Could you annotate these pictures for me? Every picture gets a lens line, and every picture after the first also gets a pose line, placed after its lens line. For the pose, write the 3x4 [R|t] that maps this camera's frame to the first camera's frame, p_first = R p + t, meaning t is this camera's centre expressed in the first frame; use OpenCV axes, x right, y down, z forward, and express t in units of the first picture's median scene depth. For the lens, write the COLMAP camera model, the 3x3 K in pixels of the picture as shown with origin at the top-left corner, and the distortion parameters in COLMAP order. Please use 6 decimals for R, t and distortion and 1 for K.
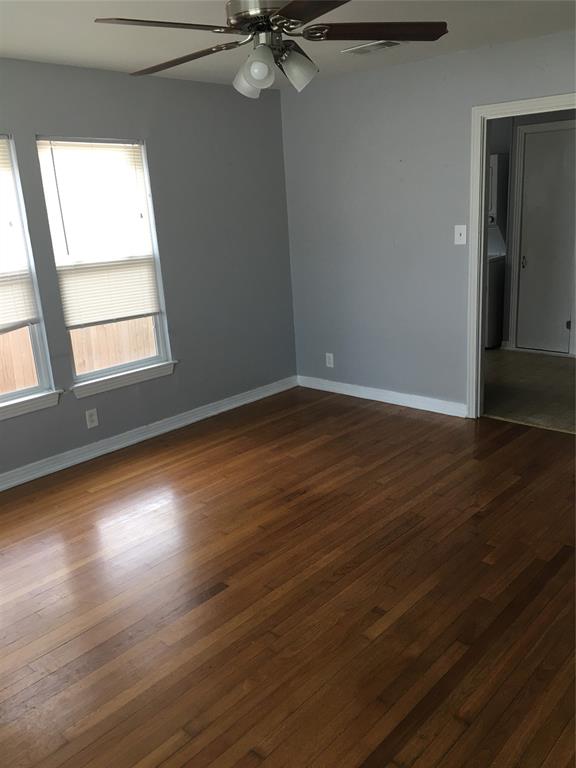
lens RADIAL K [[649.0, 0, 288.0], [0, 649.0, 384.0], [0, 0, 1]] dist [0.083961, -0.102241]
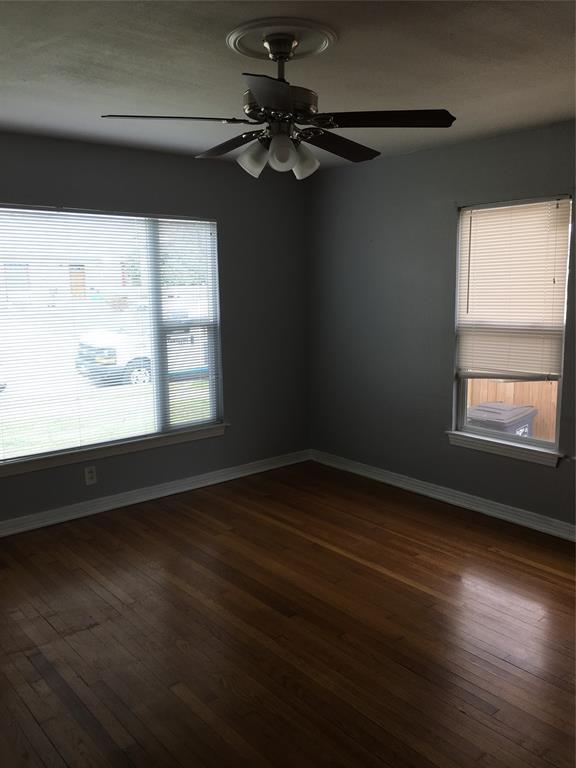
lens RADIAL K [[649.0, 0, 288.0], [0, 649.0, 384.0], [0, 0, 1]] dist [0.083961, -0.102241]
pose [[-0.123485, 0.209081, -0.970071, 0.678444], [-0.256238, 0.937683, 0.234718, -0.234057], [0.958694, 0.277553, -0.062215, 0.728189]]
